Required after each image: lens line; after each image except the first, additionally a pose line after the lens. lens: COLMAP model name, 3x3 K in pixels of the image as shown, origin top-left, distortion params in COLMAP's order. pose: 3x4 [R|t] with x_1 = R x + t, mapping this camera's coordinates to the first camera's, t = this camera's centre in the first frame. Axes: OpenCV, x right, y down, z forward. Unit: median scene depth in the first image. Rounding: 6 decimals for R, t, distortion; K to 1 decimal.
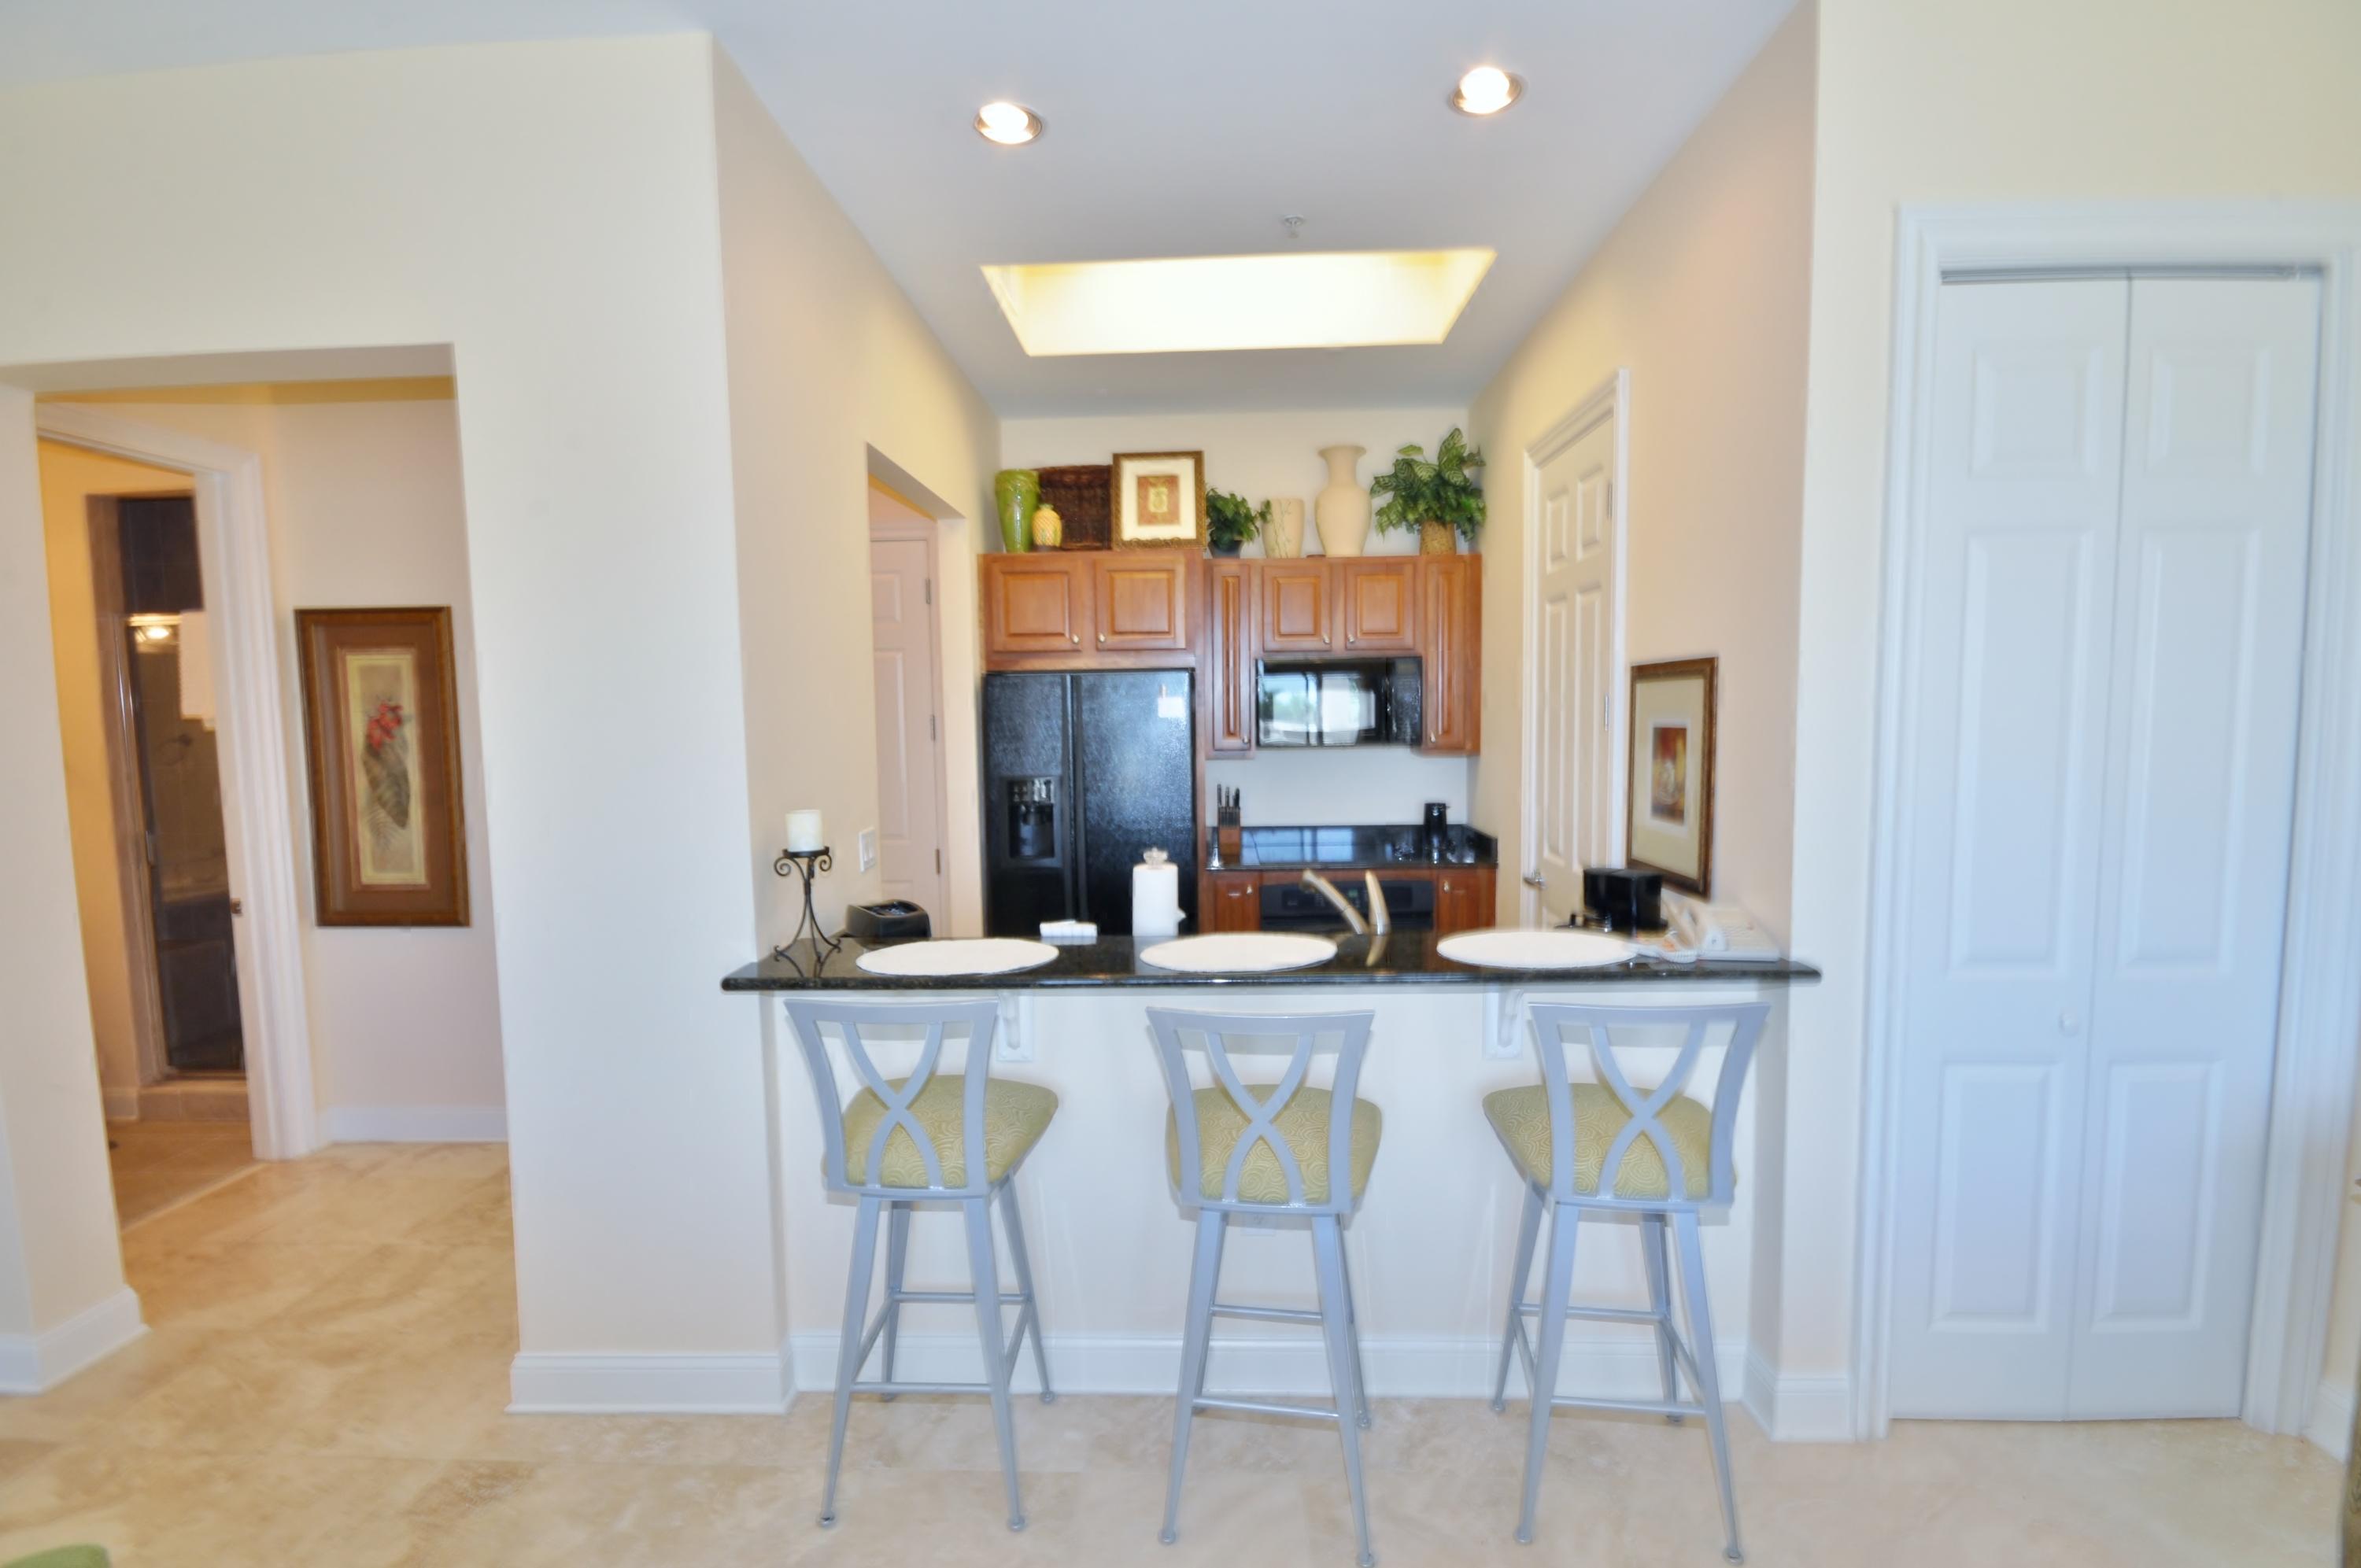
lens RADIAL K [[1014.1, 0, 1175.3], [0, 1014.1, 787.1], [0, 0, 1]] dist [-0.005844, -0.000118]
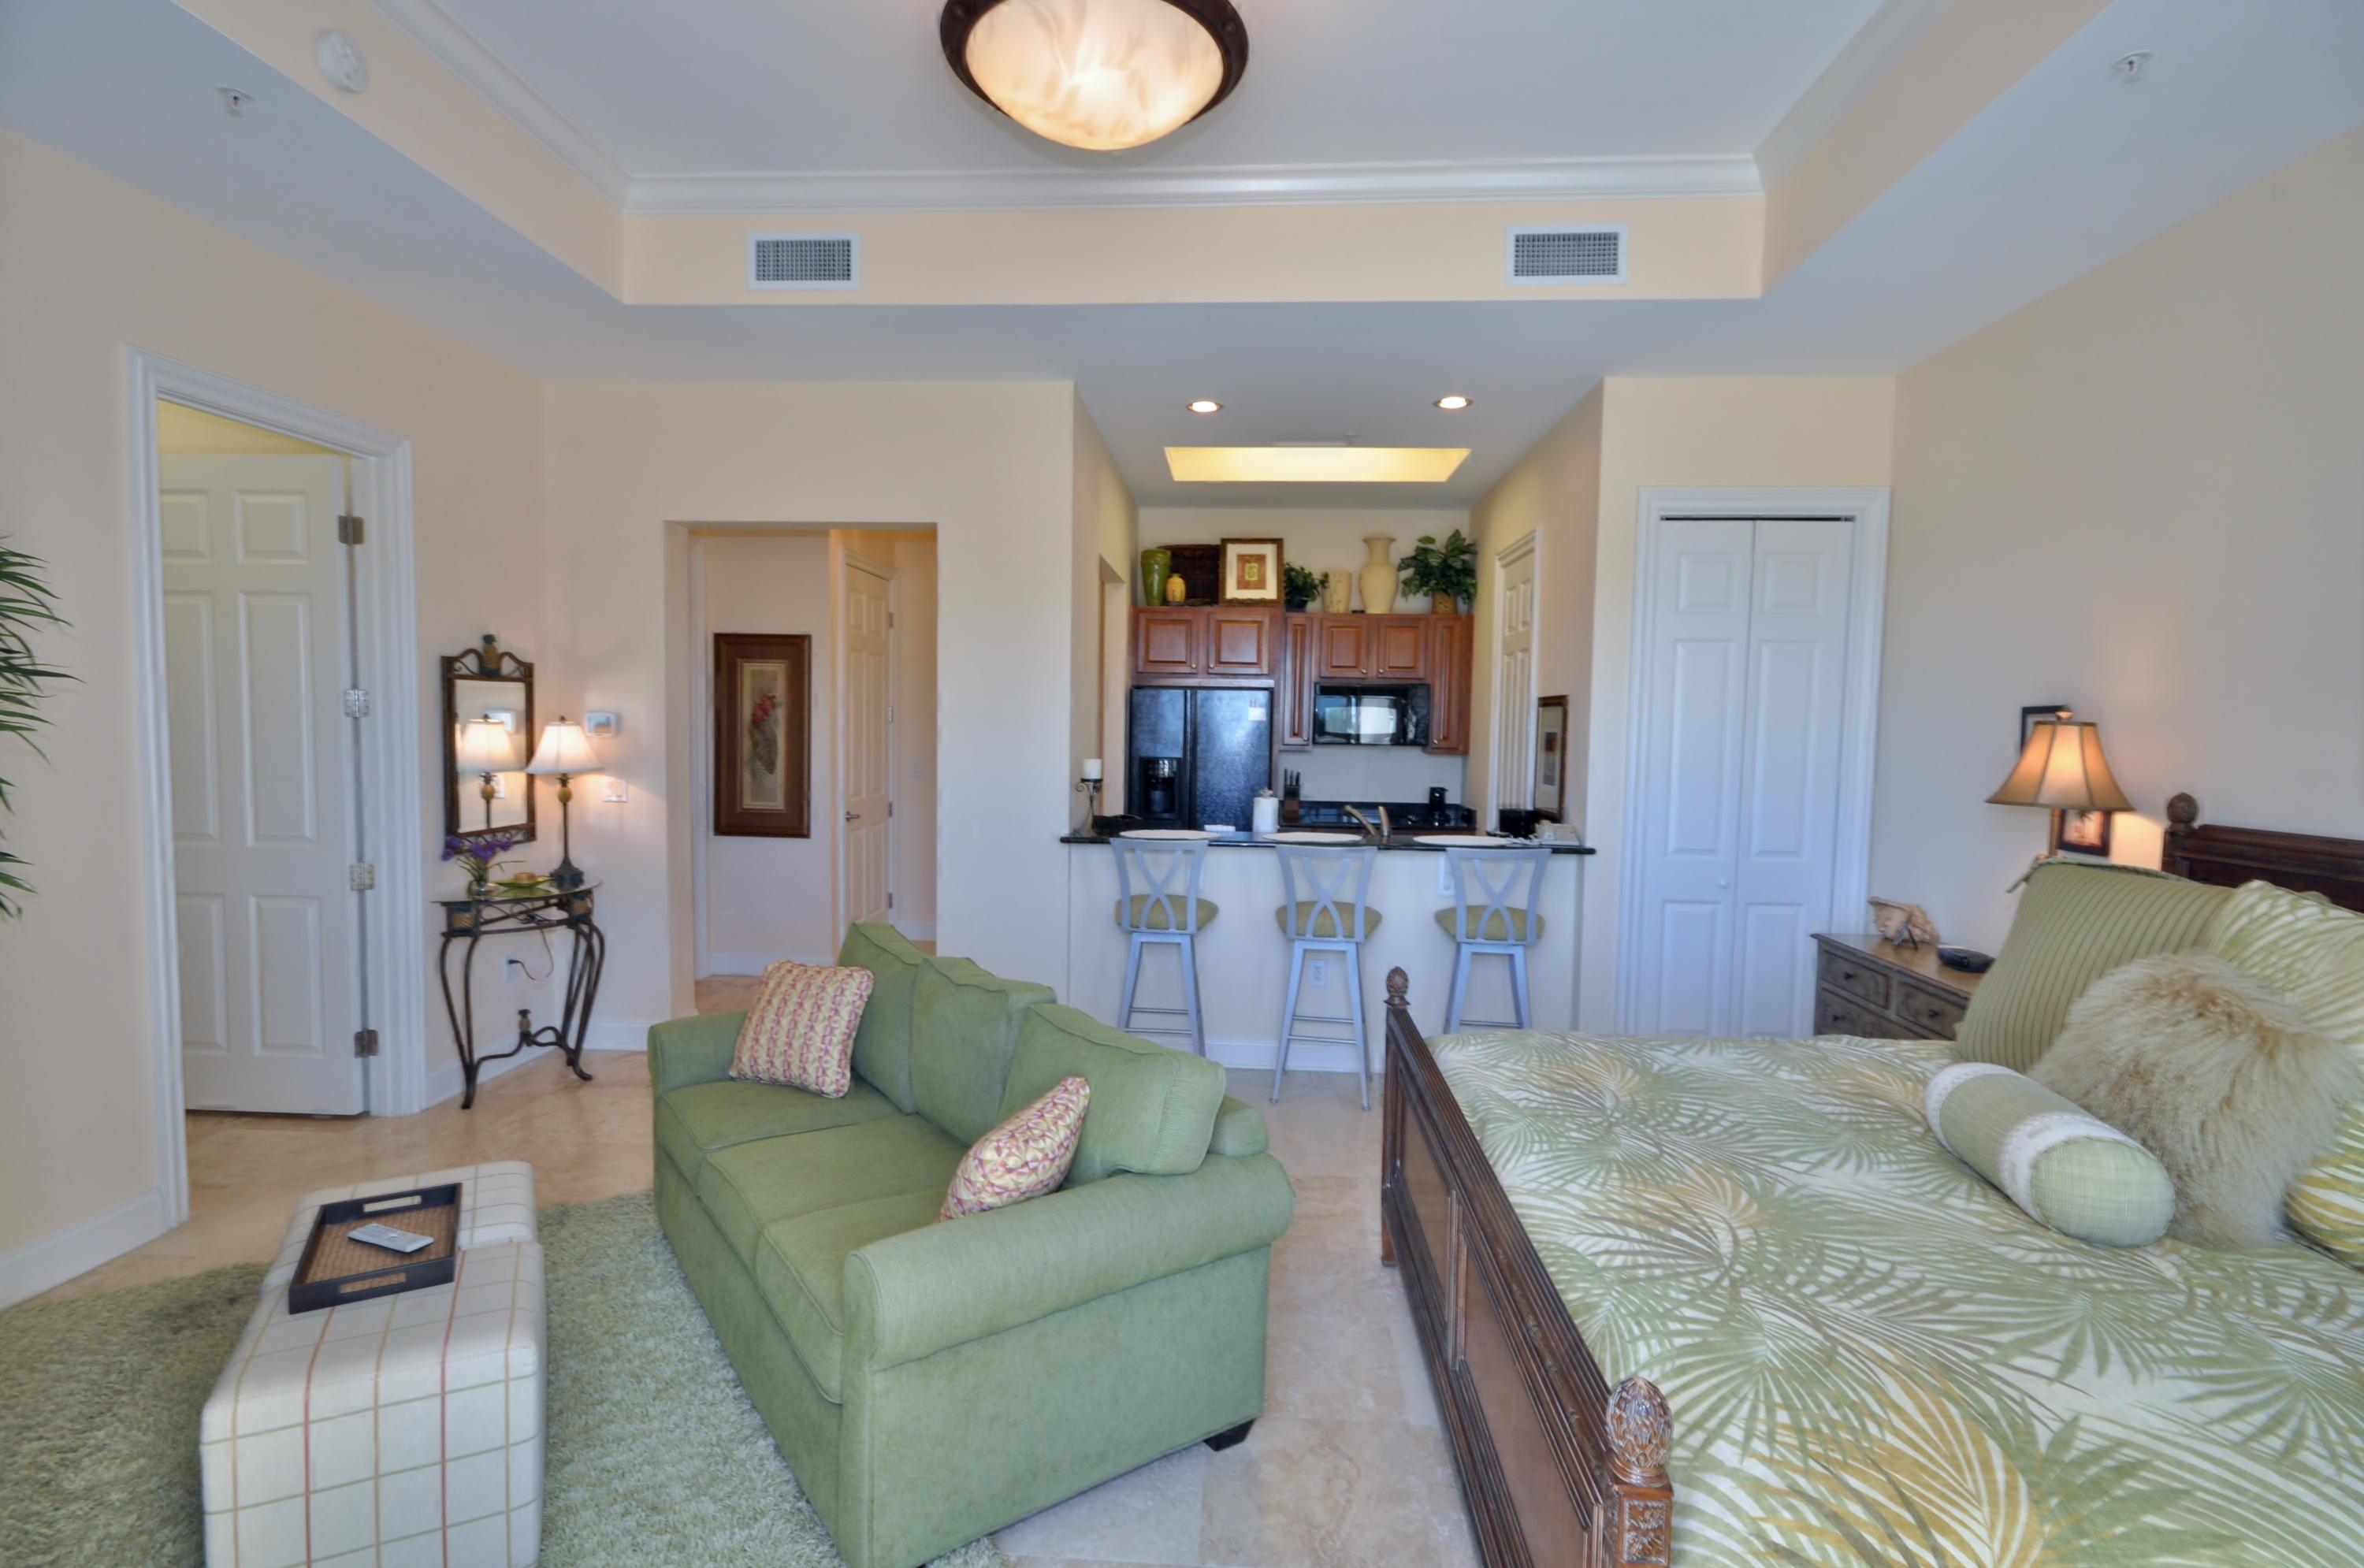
lens RADIAL K [[1135.7, 0, 1184.7], [0, 1135.7, 784.9], [0, 0, 1]] dist [-0.005031, -0.000371]
pose [[0.999357, 0.034625, -0.009285, -0.087621], [-0.034806, 0.999192, -0.020087, 0.059029], [0.008582, 0.020397, 0.999755, -0.630172]]
